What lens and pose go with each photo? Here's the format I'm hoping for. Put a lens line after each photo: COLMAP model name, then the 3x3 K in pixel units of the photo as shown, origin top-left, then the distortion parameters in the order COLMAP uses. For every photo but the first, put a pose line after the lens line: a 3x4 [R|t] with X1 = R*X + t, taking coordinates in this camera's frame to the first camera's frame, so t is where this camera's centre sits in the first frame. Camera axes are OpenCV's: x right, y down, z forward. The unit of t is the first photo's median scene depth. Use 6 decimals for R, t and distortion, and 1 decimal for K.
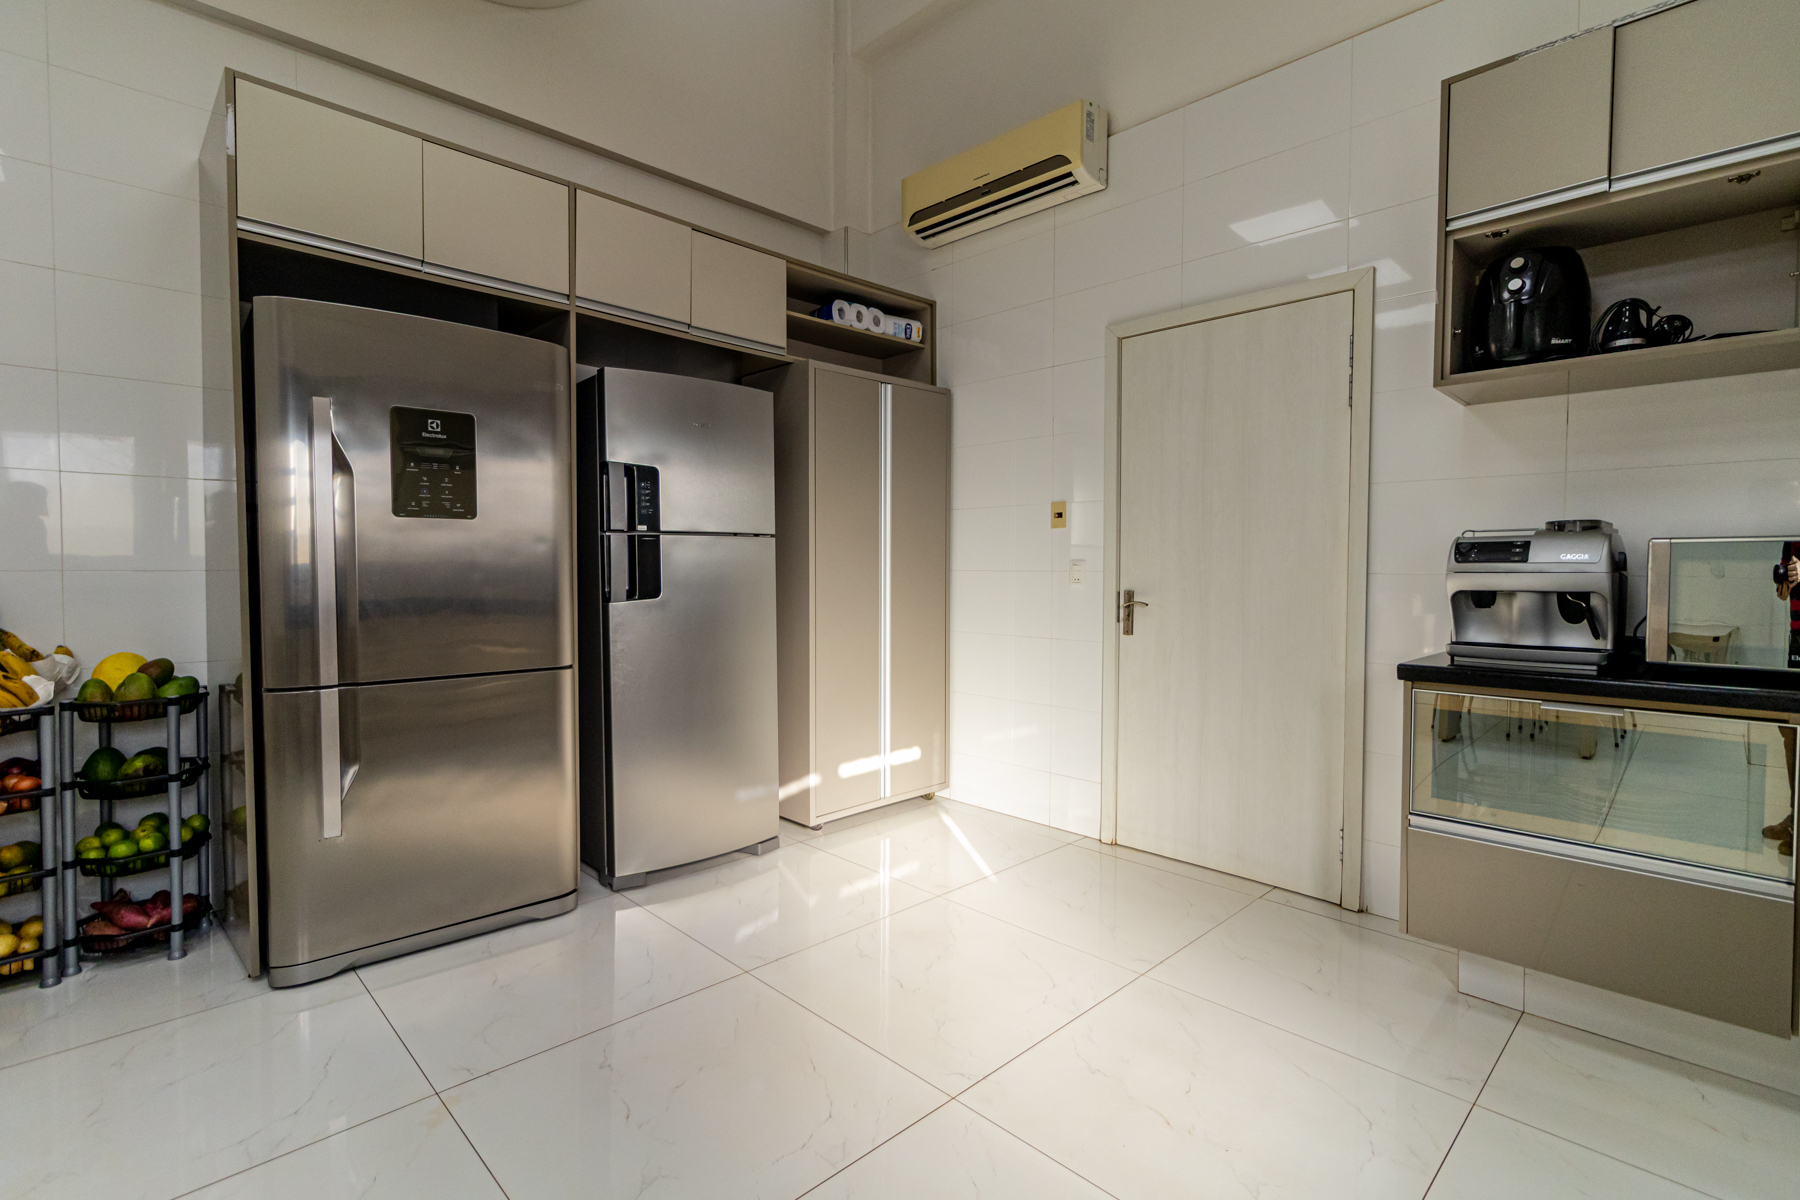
lens RADIAL K [[863.2, 0, 908.5], [0, 863.2, 589.9], [0, 0, 1]] dist [0.000373, 0.000997]
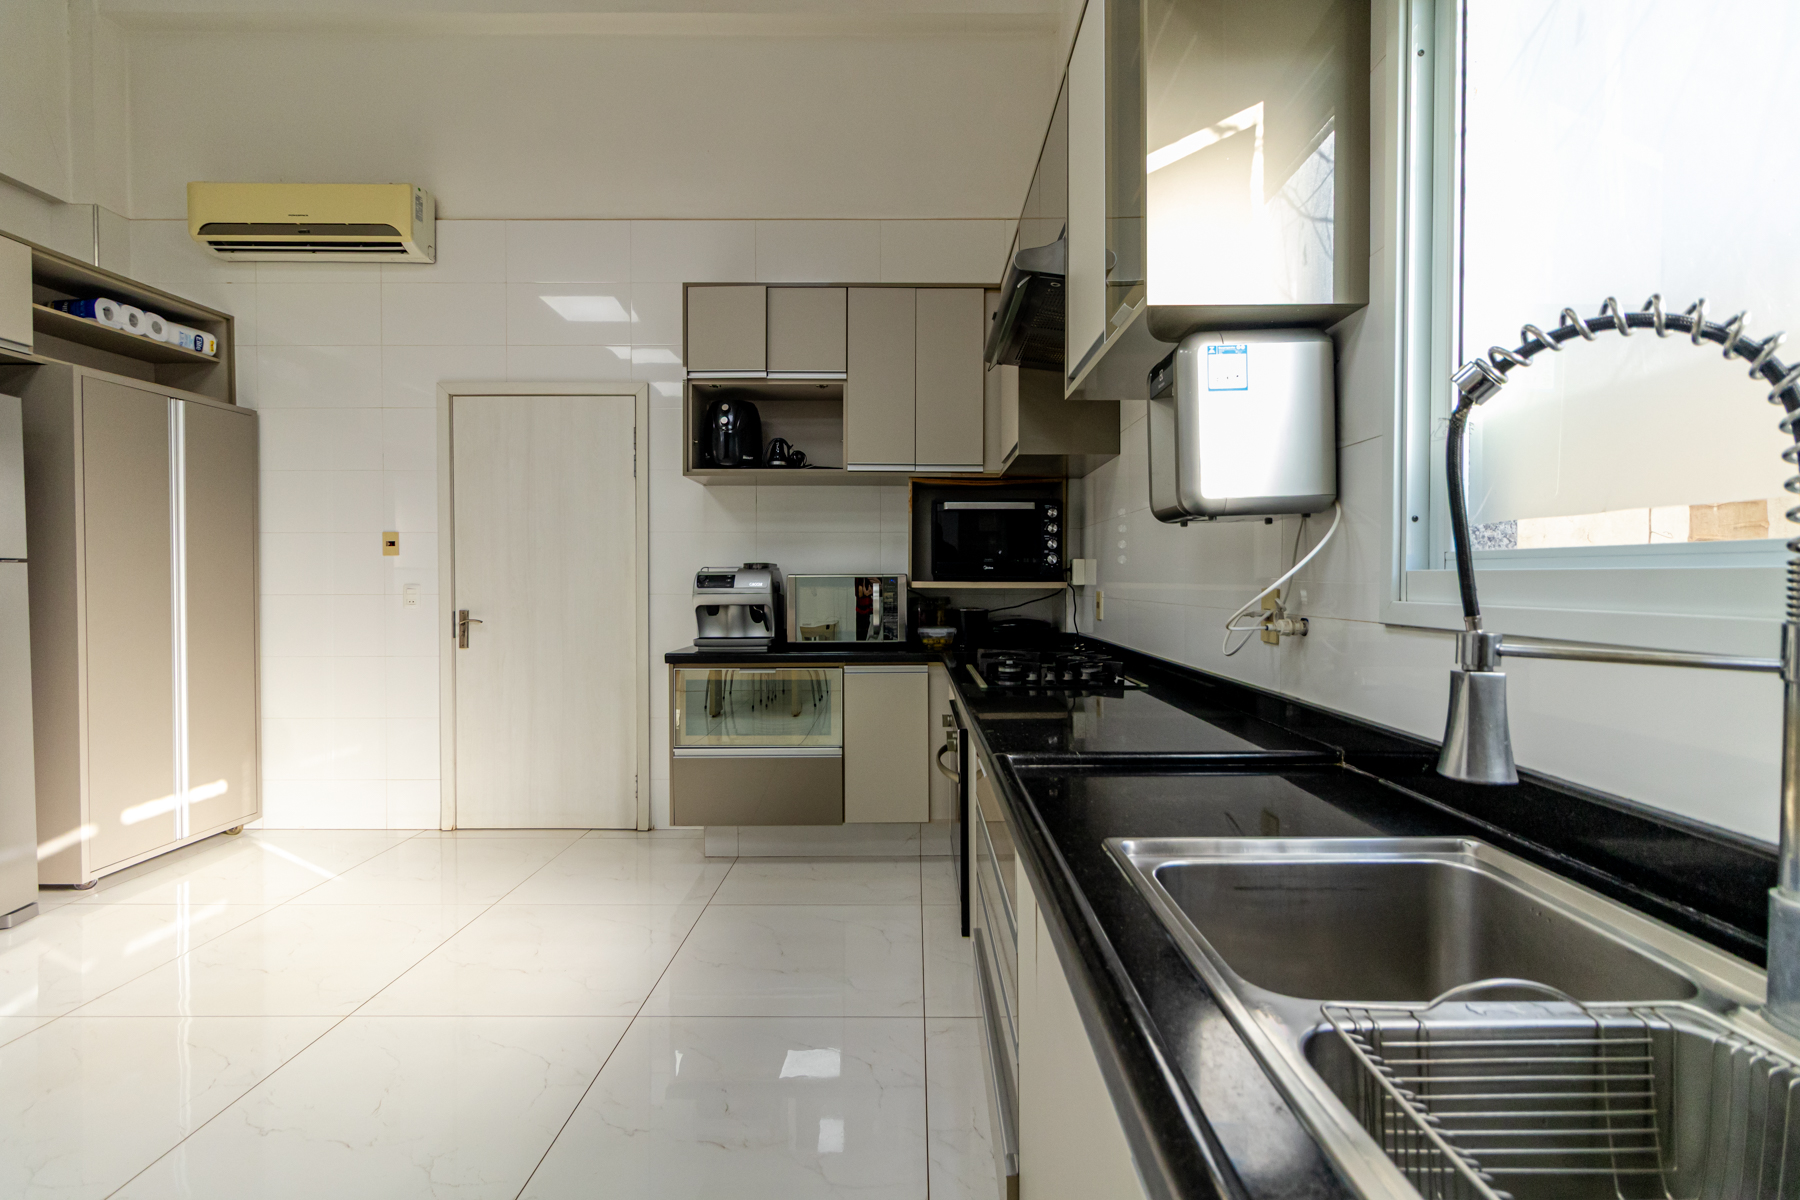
lens RADIAL K [[863.2, 0, 908.5], [0, 863.2, 589.9], [0, 0, 1]] dist [0.000373, 0.000997]
pose [[0.723226, -0.013770, 0.690474, -0.116264], [0.024391, 0.999687, -0.005611, -0.005786], [-0.690181, 0.020899, 0.723335, -0.265148]]
